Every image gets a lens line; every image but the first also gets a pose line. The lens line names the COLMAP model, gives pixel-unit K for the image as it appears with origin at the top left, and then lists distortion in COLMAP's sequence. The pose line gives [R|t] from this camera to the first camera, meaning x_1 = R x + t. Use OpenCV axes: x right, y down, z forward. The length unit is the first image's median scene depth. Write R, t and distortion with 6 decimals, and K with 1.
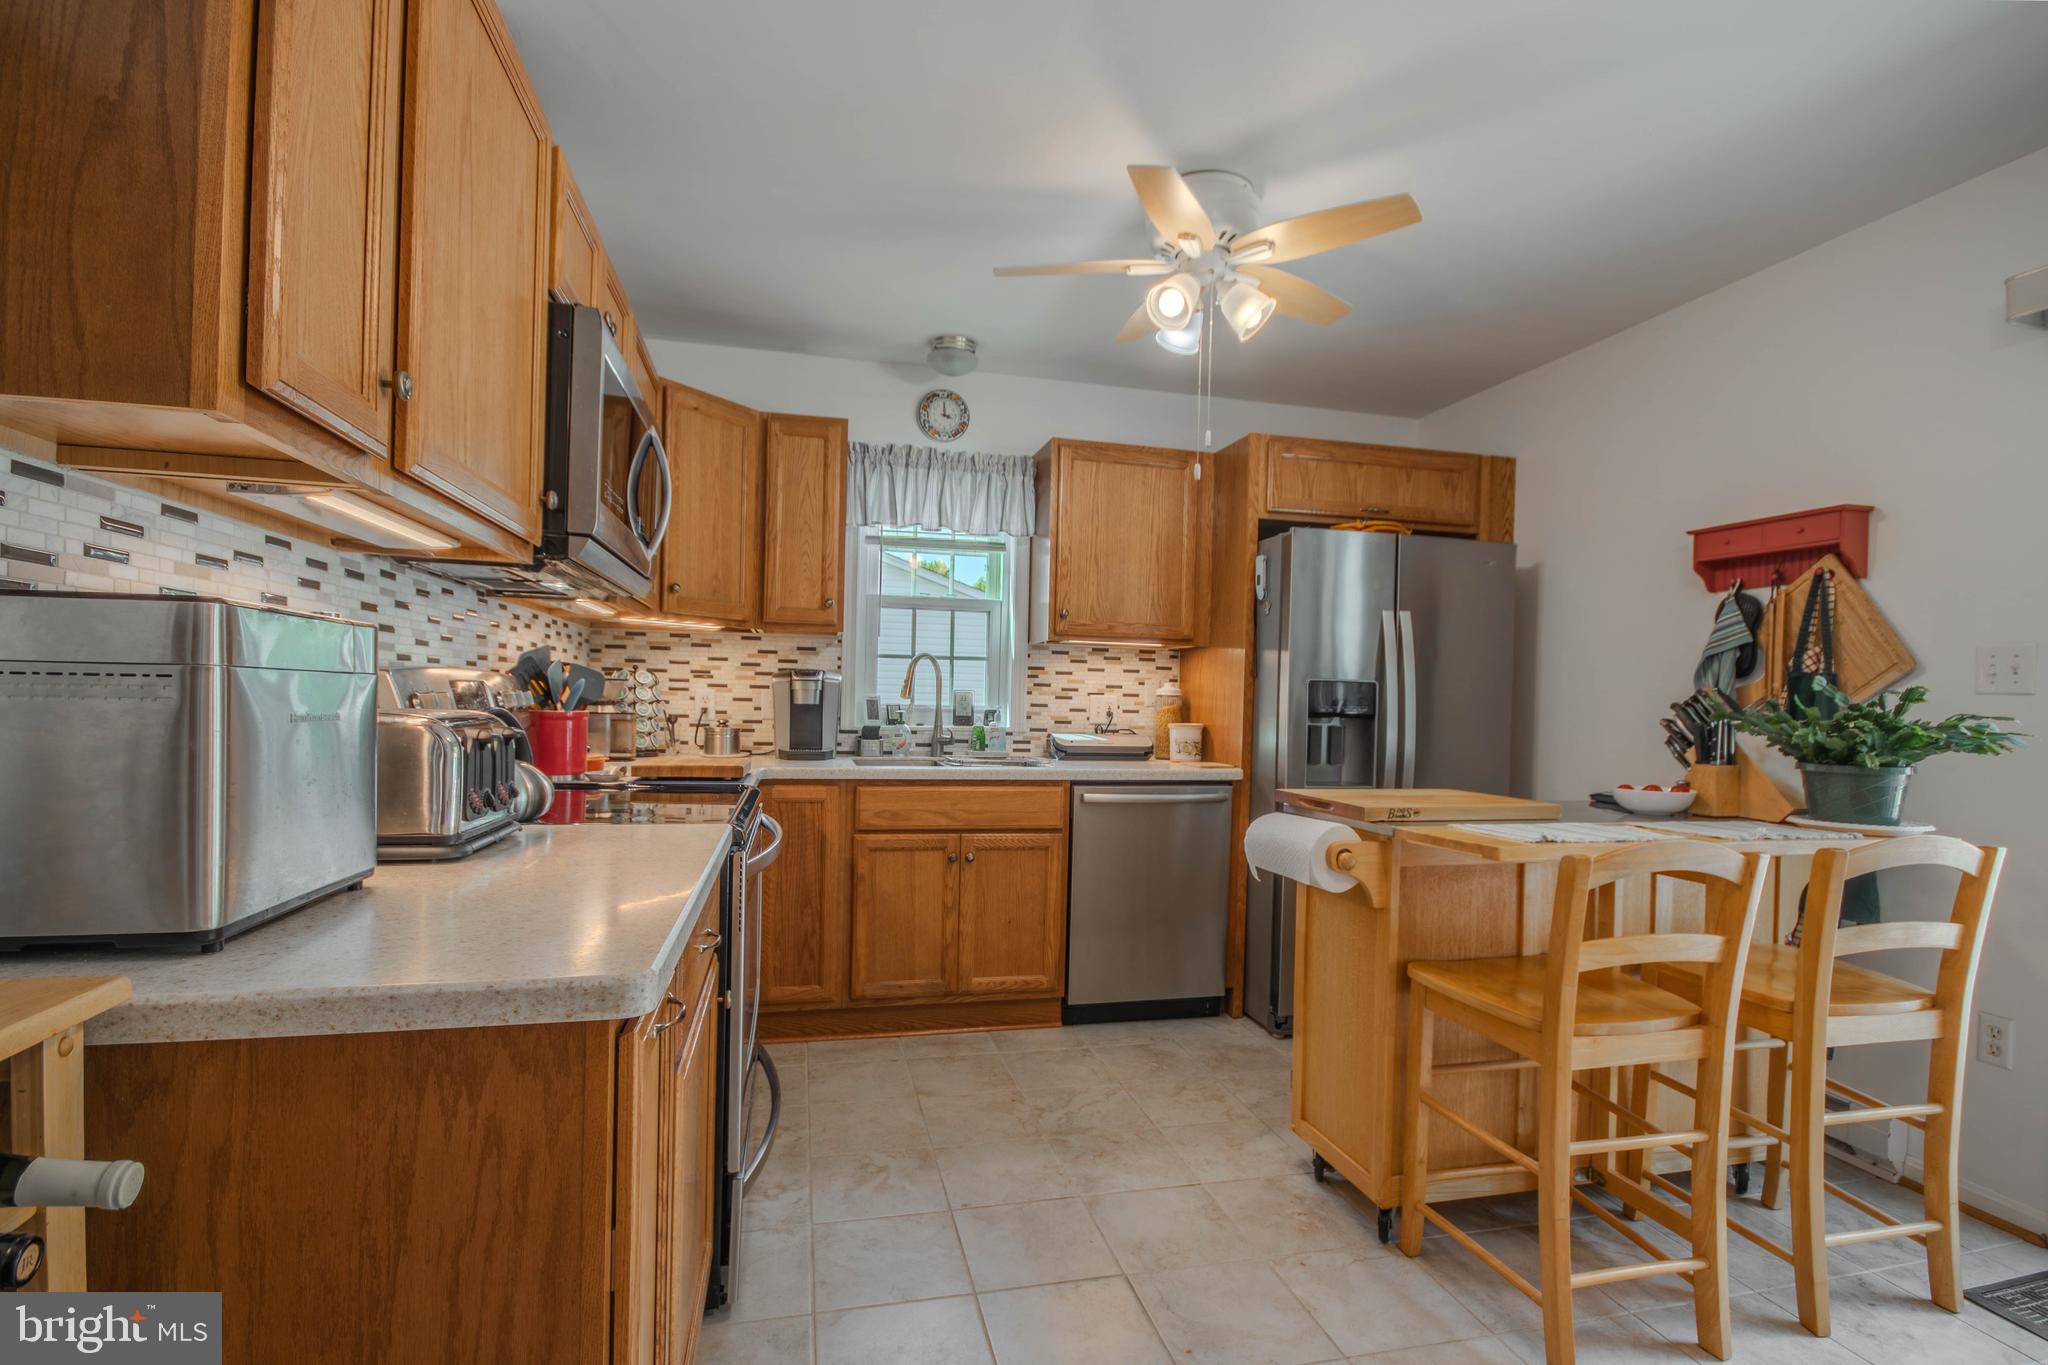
lens RADIAL K [[954.3, 0, 1028.6], [0, 954.3, 712.2], [0, 0, 1]] dist [0.001333, -0.004668]
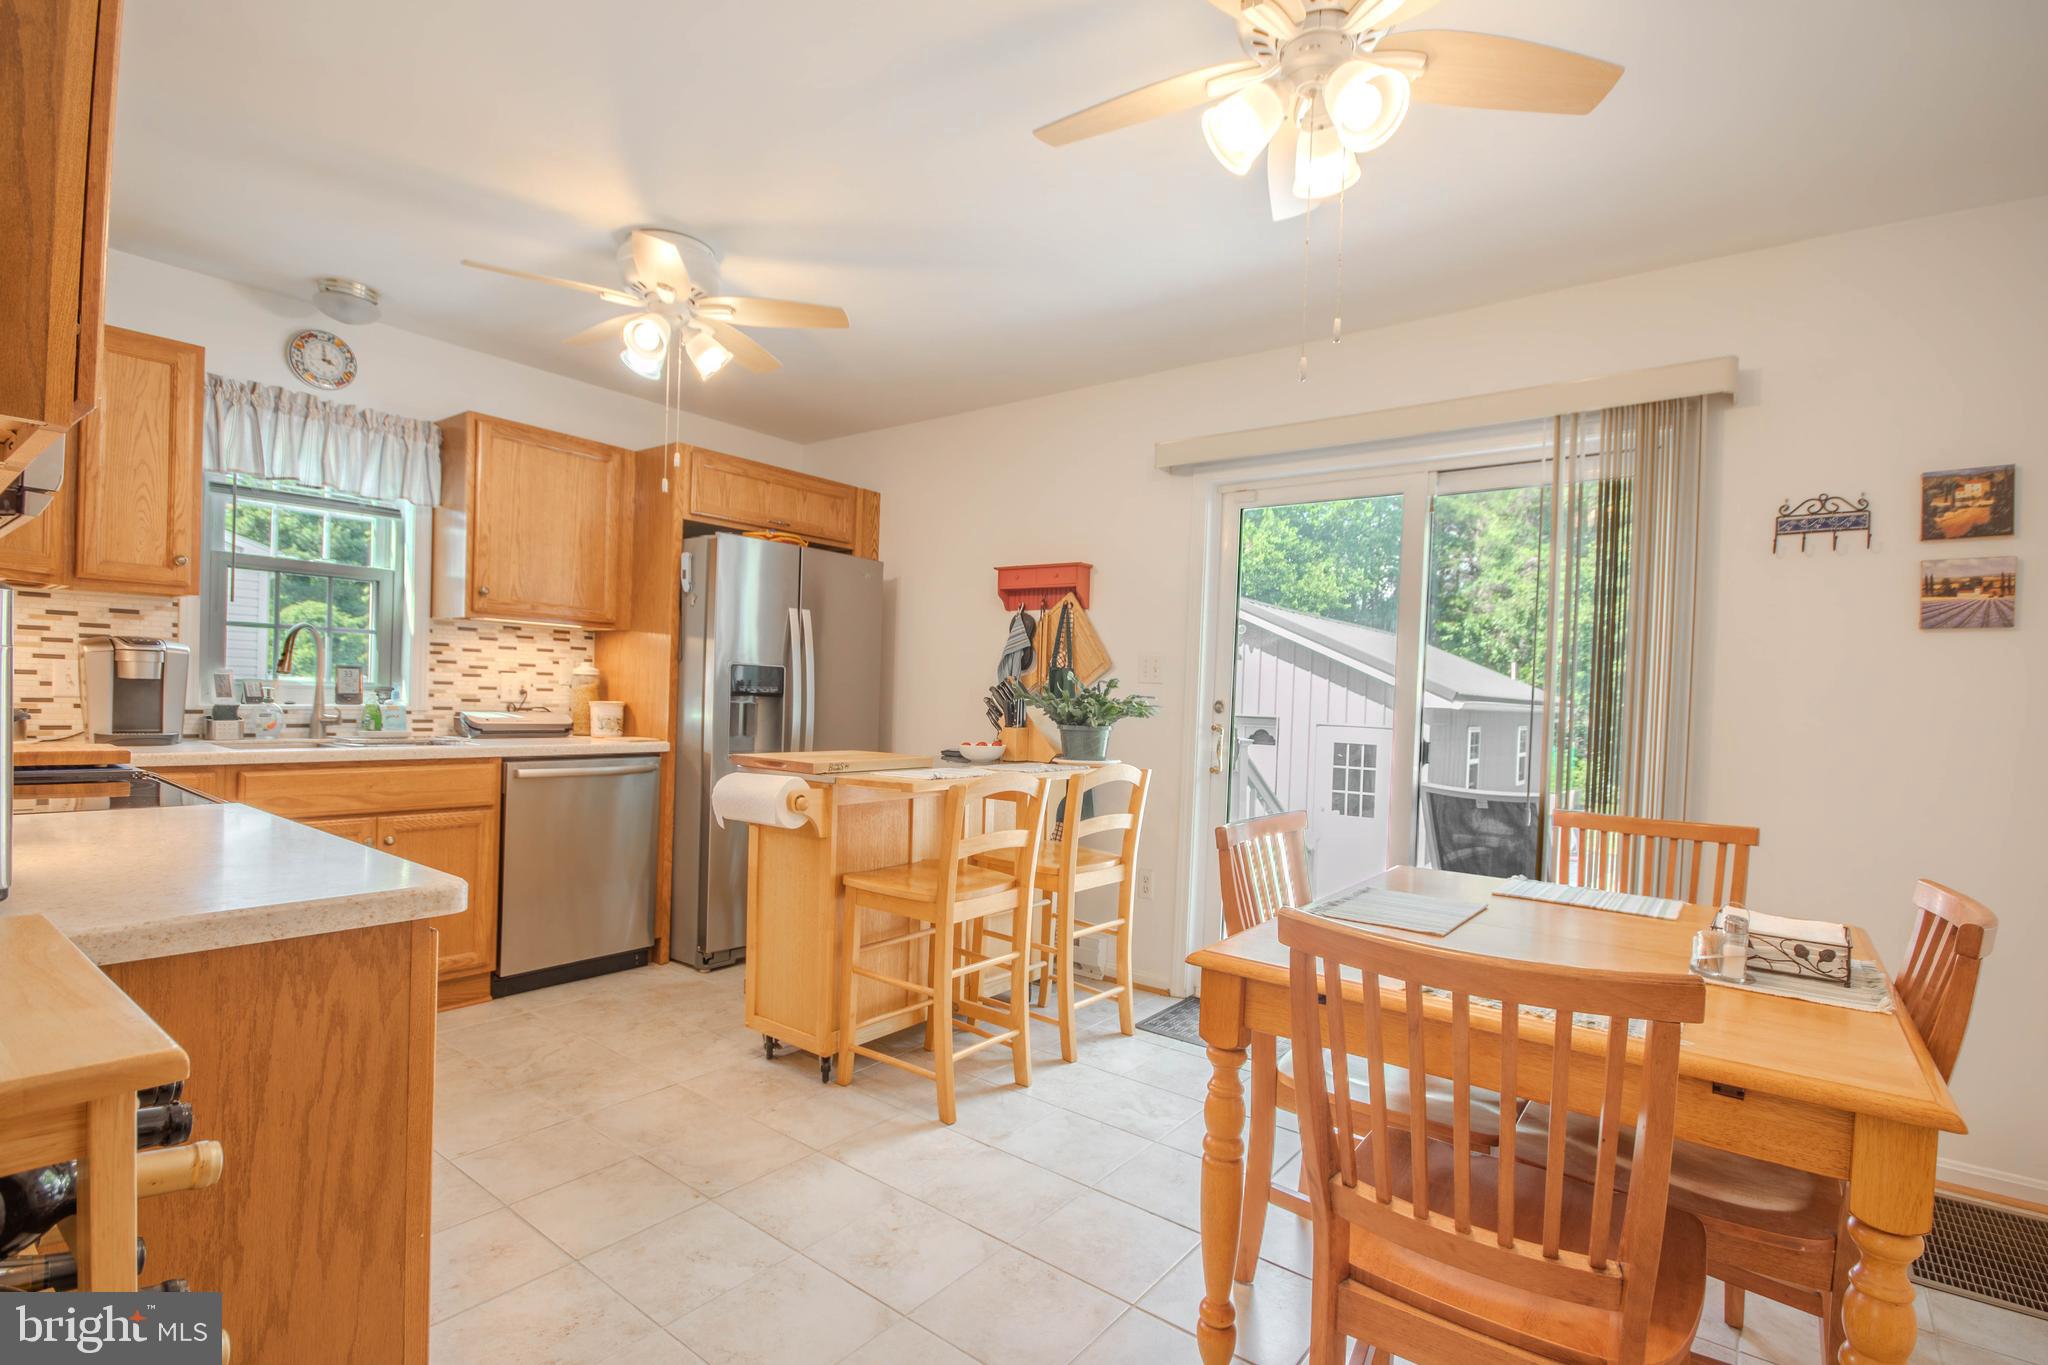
lens RADIAL K [[964.7, 0, 1033.2], [0, 964.7, 709.5], [0, 0, 1]] dist [0.001677, -0.007210]
pose [[0.775821, -0.006718, 0.630917, -0.196021], [-0.005505, 0.999833, 0.017416, -0.000589], [-0.630929, -0.016985, 0.775655, -0.181431]]
